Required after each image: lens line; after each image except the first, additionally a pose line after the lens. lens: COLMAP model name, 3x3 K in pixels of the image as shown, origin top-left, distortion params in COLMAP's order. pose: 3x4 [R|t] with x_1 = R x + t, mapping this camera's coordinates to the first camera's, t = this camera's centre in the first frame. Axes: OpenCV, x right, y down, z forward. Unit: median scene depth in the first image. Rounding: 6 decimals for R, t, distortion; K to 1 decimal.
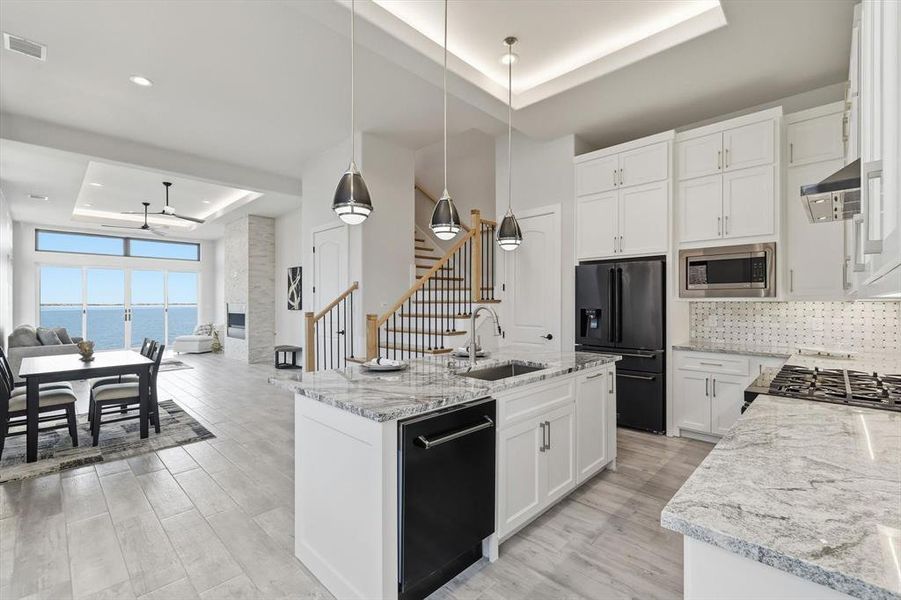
lens RADIAL K [[395.6, 0, 455.4], [0, 395.6, 301.3], [0, 0, 1]] dist [0.003311, -0.000679]
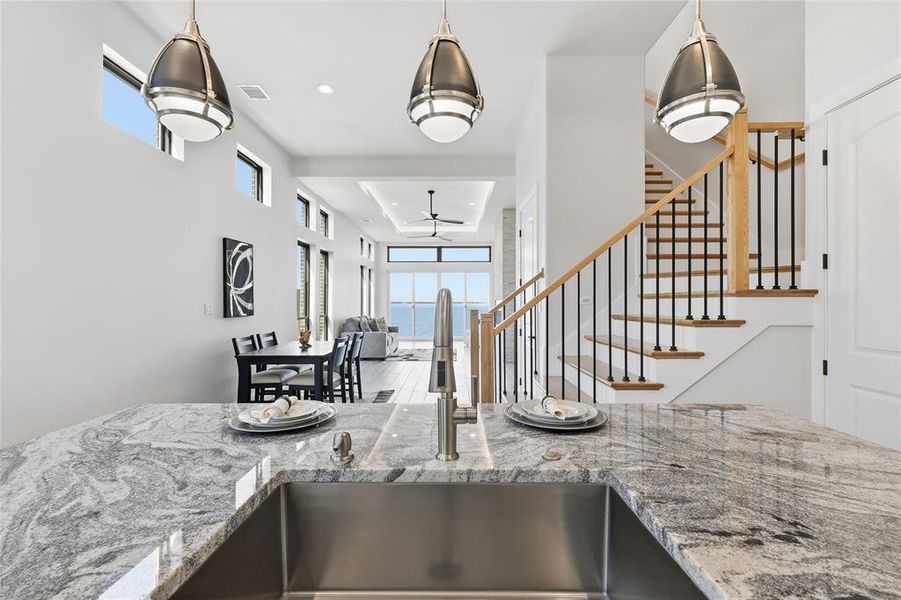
lens RADIAL K [[395.6, 0, 455.4], [0, 395.6, 301.3], [0, 0, 1]] dist [0.003311, -0.000679]
pose [[0.692737, 0.002180, -0.721187, 0.155911], [-0.000987, 0.999997, 0.002075, 0.008716], [0.721190, -0.000726, 0.692737, 0.381199]]
